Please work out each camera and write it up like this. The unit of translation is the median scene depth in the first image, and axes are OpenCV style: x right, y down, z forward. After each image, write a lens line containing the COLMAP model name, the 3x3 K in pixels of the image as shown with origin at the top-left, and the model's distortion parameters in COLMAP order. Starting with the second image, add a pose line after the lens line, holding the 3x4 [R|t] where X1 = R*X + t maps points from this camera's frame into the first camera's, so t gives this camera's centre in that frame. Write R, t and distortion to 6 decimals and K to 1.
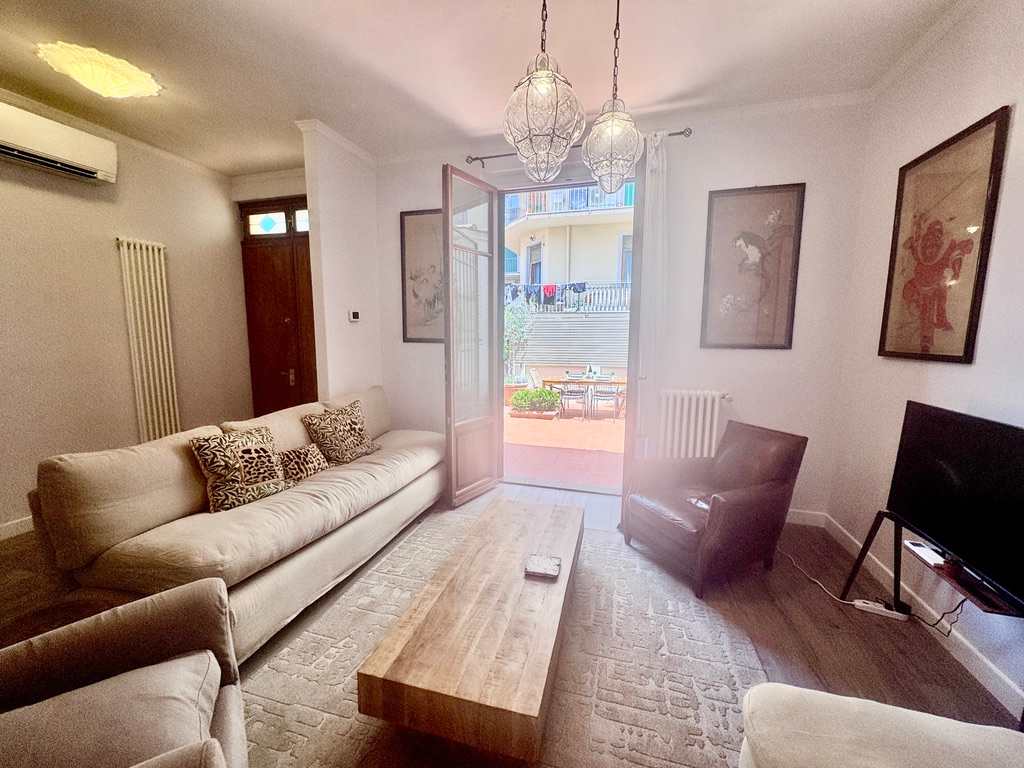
lens RADIAL K [[415.9, 0, 511.4], [0, 415.9, 382.2], [0, 0, 1]] dist [-0.012623, -0.000229]
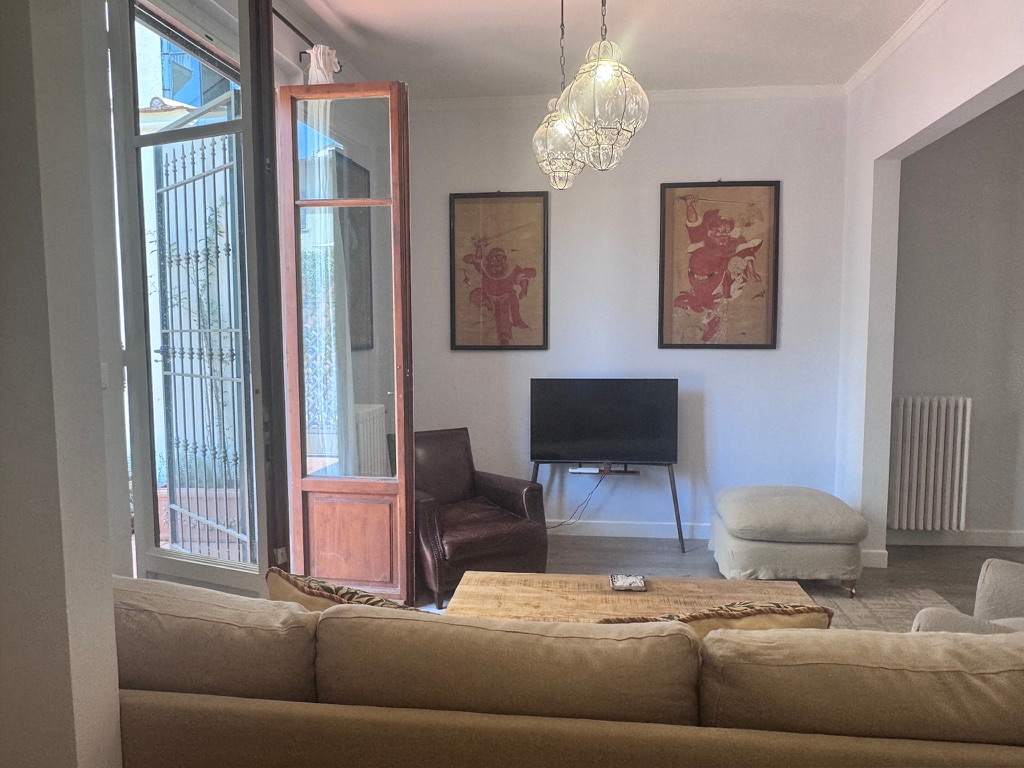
lens RADIAL K [[718.0, 0, 512.6], [0, 718.0, 380.4], [0, 0, 1]] dist [0.014155, 0.000082]
pose [[-0.182216, -0.076081, 0.980311, -1.027841], [0.125906, 0.986989, 0.100002, -0.147706], [-0.975164, 0.141649, -0.170266, 1.088752]]
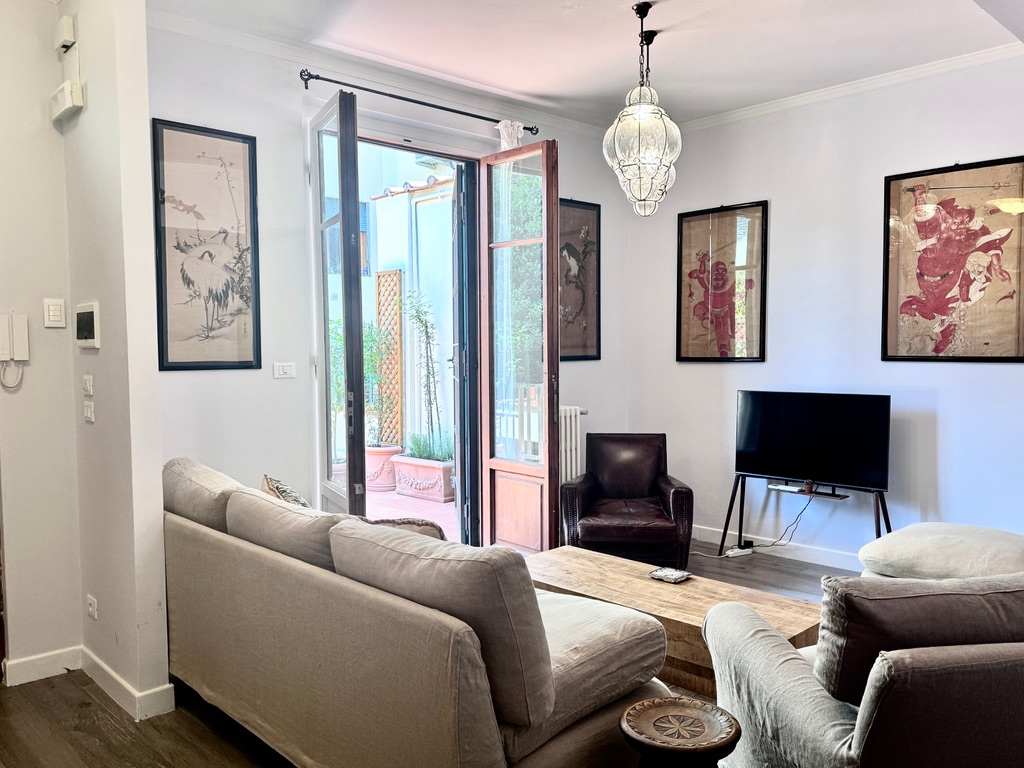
lens RADIAL K [[784.1, 0, 508.8], [0, 784.1, 389.3], [0, 0, 1]] dist [0.010673, -0.013032]
pose [[0.496608, -0.056834, 0.866112, -1.258042], [0.121404, 0.992593, -0.004476, -0.030613], [-0.859442, 0.107372, 0.499830, 0.253580]]
